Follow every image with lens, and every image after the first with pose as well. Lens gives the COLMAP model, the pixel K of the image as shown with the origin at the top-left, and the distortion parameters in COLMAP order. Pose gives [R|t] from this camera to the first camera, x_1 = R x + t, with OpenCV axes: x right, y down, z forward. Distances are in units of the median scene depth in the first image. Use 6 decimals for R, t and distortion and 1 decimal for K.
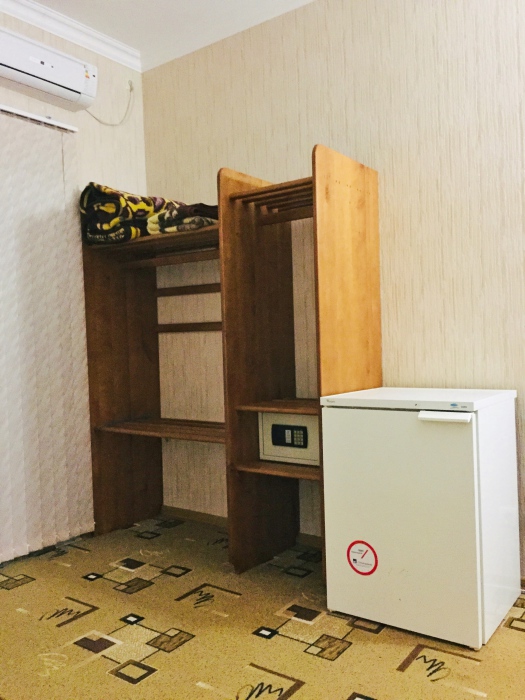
lens RADIAL K [[605.6, 0, 261.1], [0, 605.6, 349.7], [0, 0, 1]] dist [0.066834, -0.094521]
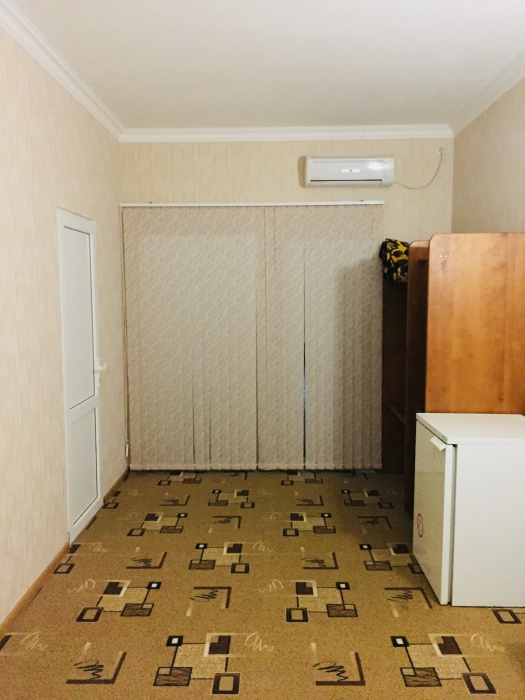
lens RADIAL K [[605.6, 0, 265.1], [0, 605.6, 349.9], [0, 0, 1]] dist [0.066834, -0.094521]
pose [[0.575247, 0.109425, -0.810628, 0.823512], [-0.027726, 0.993051, 0.114375, -0.178304], [0.817510, -0.043318, 0.574283, -0.101305]]
